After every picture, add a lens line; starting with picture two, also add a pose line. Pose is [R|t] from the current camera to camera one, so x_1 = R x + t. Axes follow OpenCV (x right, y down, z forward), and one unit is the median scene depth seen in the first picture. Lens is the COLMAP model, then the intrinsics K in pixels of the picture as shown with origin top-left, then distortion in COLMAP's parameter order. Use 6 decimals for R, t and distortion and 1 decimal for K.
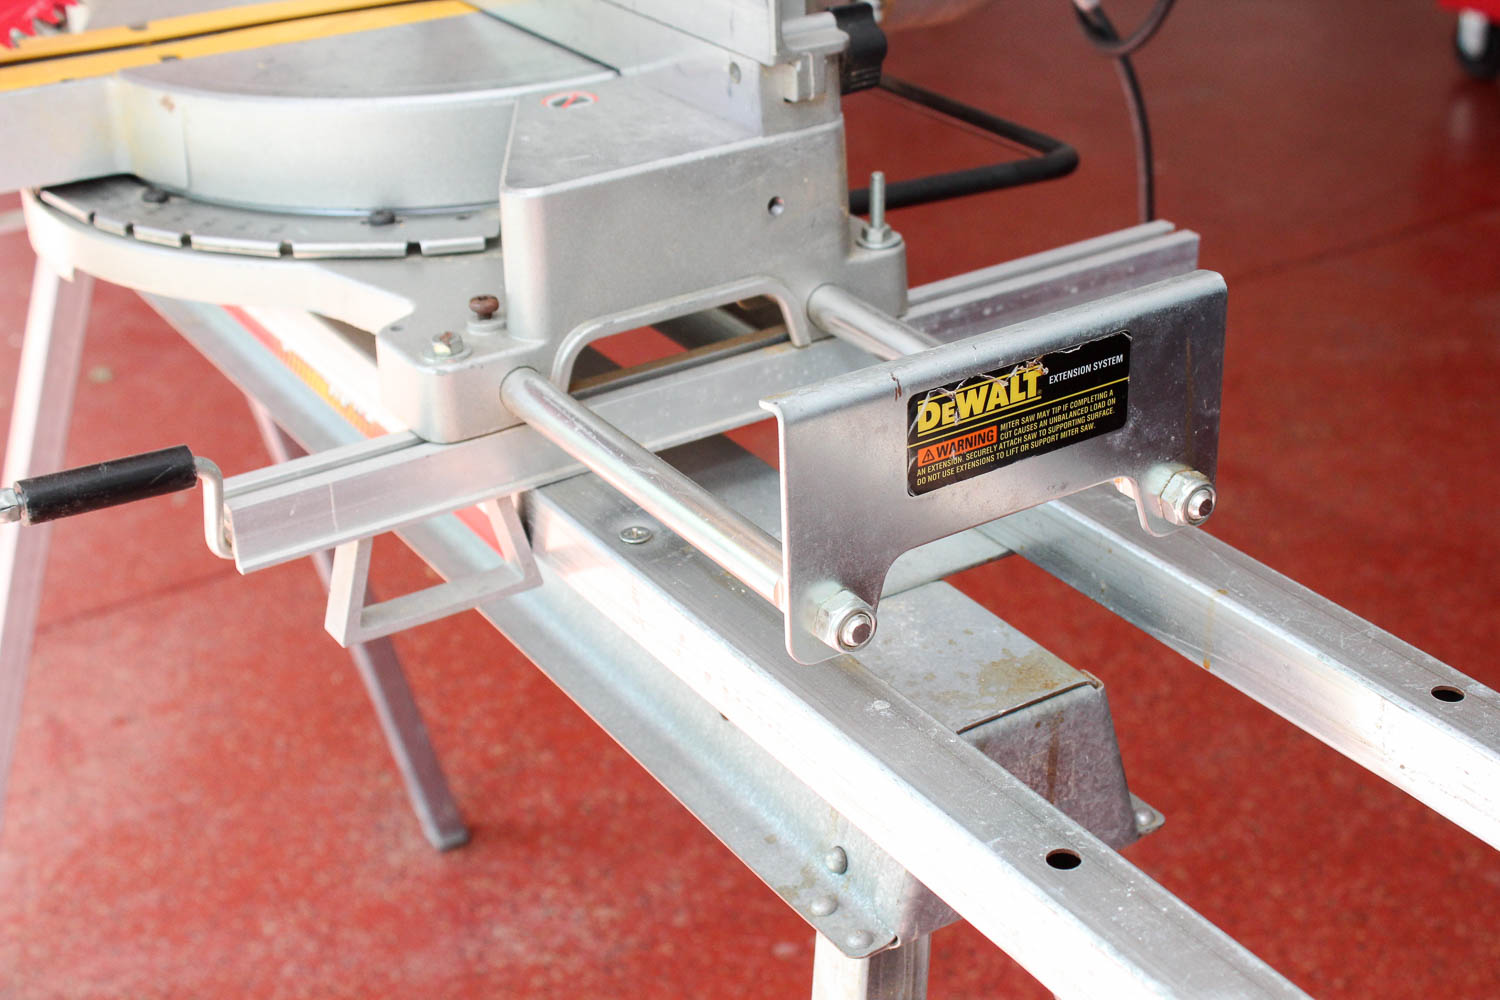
lens RADIAL K [[2271.7, 0, 750.0], [0, 2271.7, 500.0], [0, 0, 1]] dist [-0.033116, -0.122857]
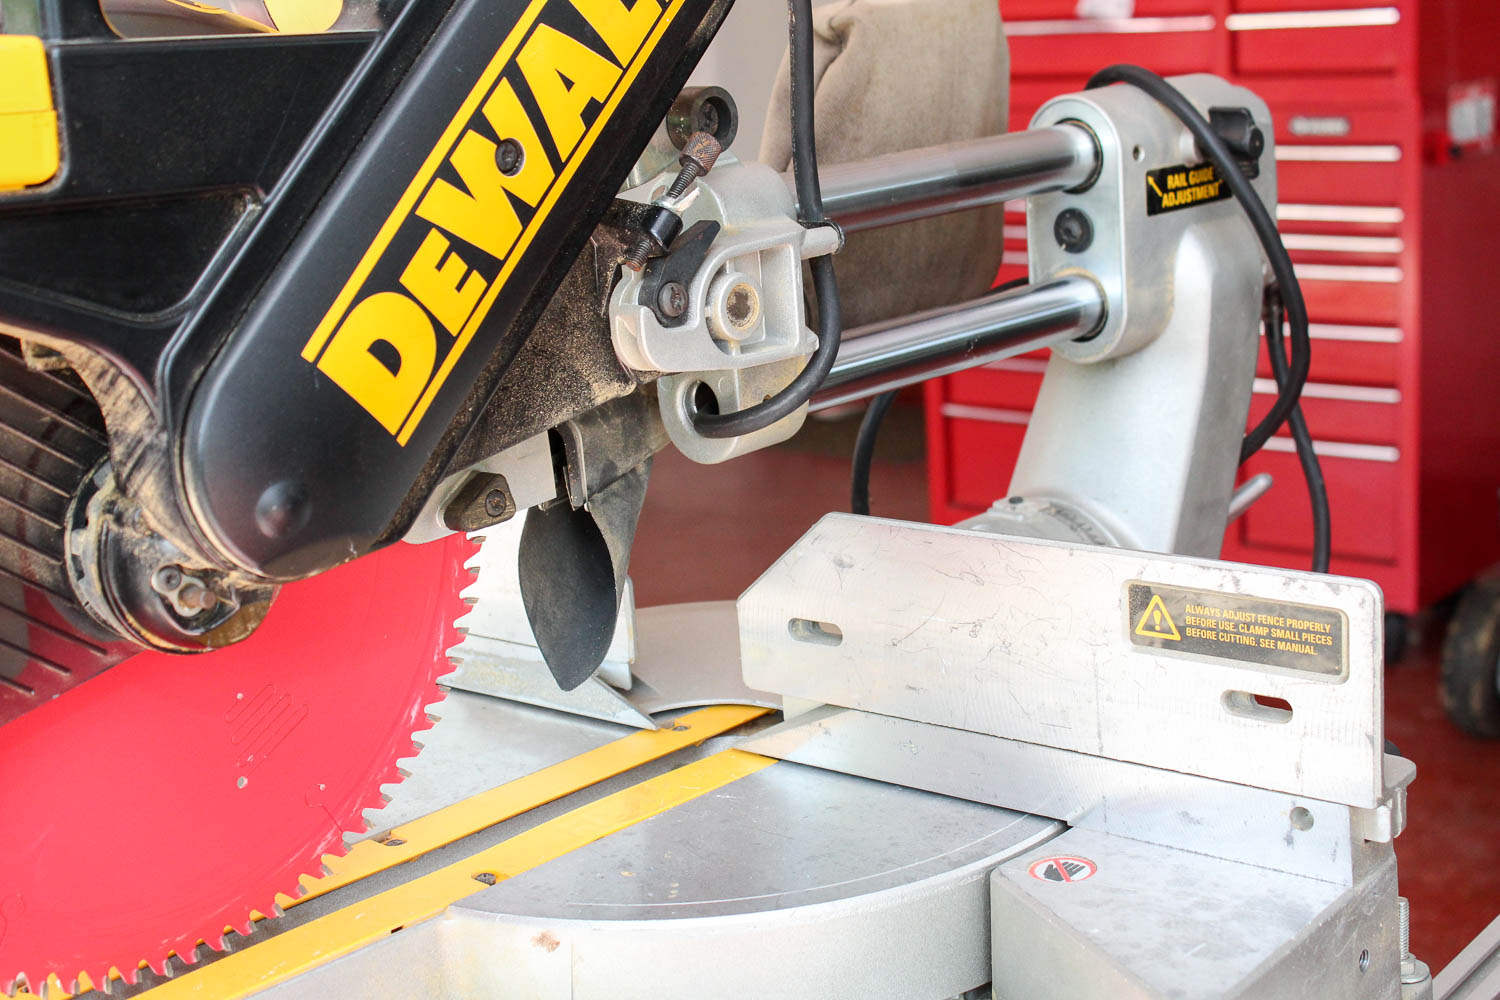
lens RADIAL K [[2271.7, 0, 750.0], [0, 2271.7, 500.0], [0, 0, 1]] dist [-0.033116, -0.122857]
pose [[0.945396, -0.108745, 0.307248, -0.466659], [0.177505, 0.962414, -0.205550, -0.162893], [-0.273348, 0.248864, 0.929165, 0.200505]]
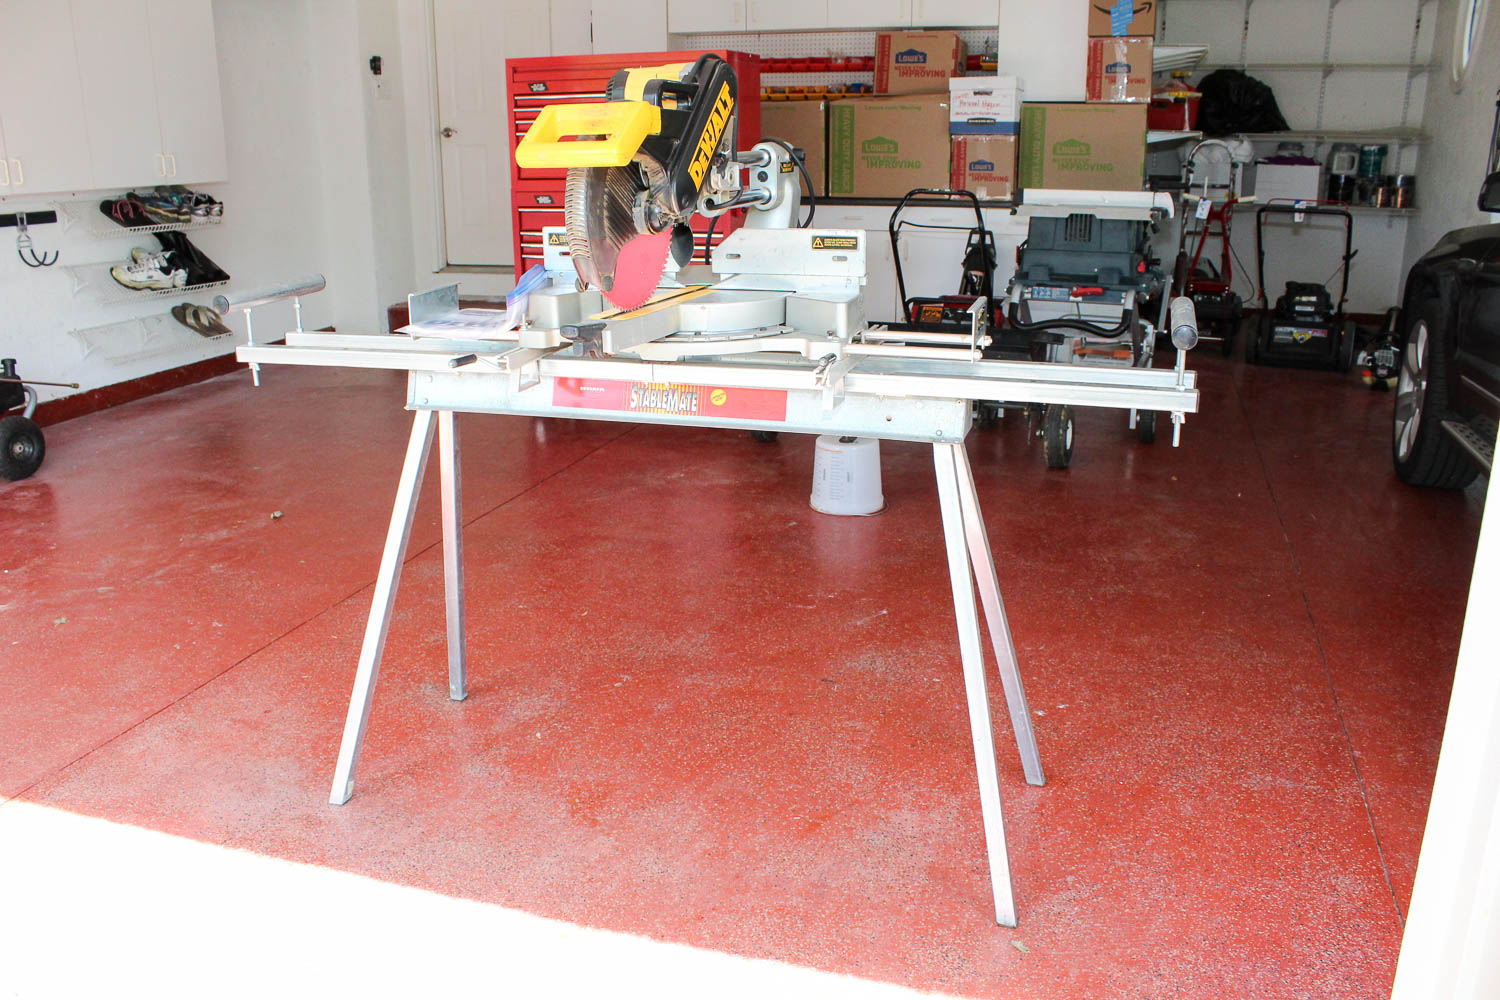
lens RADIAL K [[1277.1, 0, 750.0], [0, 1277.1, 500.0], [0, 0, 1]] dist [-0.003756, -0.000906]
pose [[0.766486, -0.159130, 0.622235, -1.925672], [0.265266, 0.960762, -0.081057, 0.436442], [-0.584921, 0.227187, 0.778623, -0.856499]]
